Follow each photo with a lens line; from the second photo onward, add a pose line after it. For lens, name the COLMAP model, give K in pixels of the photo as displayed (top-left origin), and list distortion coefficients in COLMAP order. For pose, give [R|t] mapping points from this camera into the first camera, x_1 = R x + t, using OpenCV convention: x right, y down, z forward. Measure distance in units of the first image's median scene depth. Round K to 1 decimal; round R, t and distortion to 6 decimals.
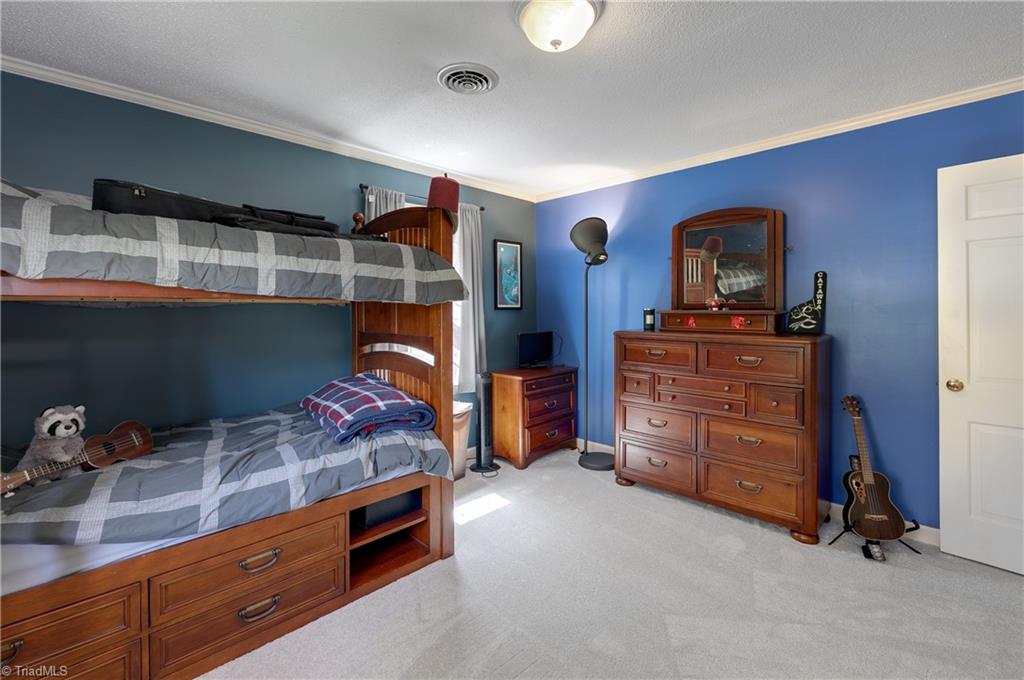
lens RADIAL K [[437.8, 0, 512.1], [0, 437.8, 309.6], [0, 0, 1]] dist [-0.000444, -0.000080]
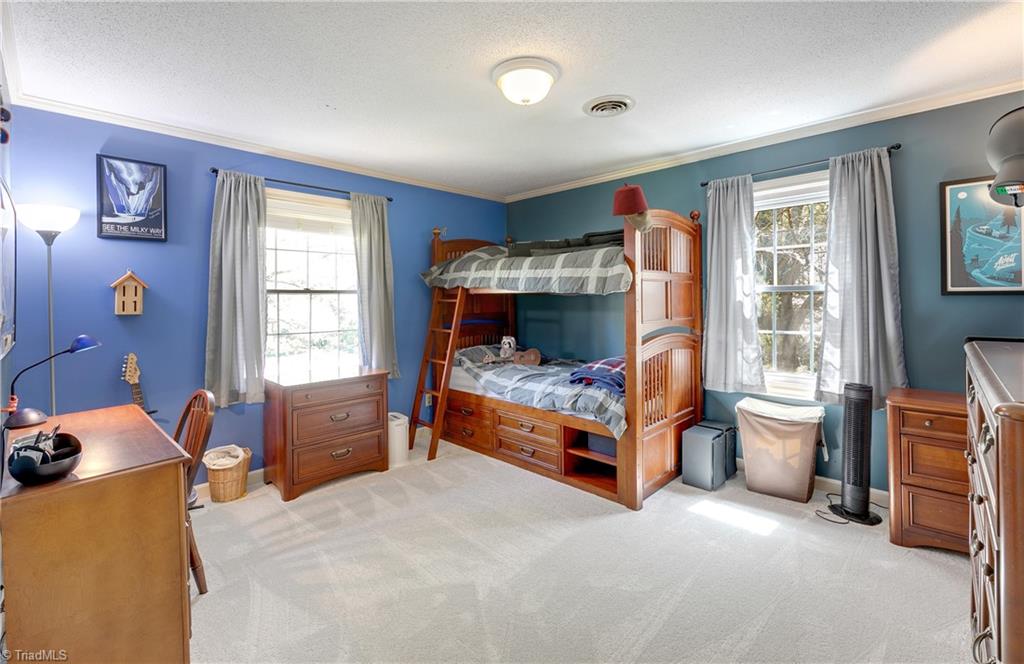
lens RADIAL K [[438.4, 0, 512.1], [0, 438.4, 295.2], [0, 0, 1]] dist [0.000729, 0.000129]
pose [[0.024242, 0.000435, -0.999706, 1.042205], [0.010527, 0.999944, 0.000690, -0.012075], [0.999651, -0.010540, 0.024236, 0.671428]]
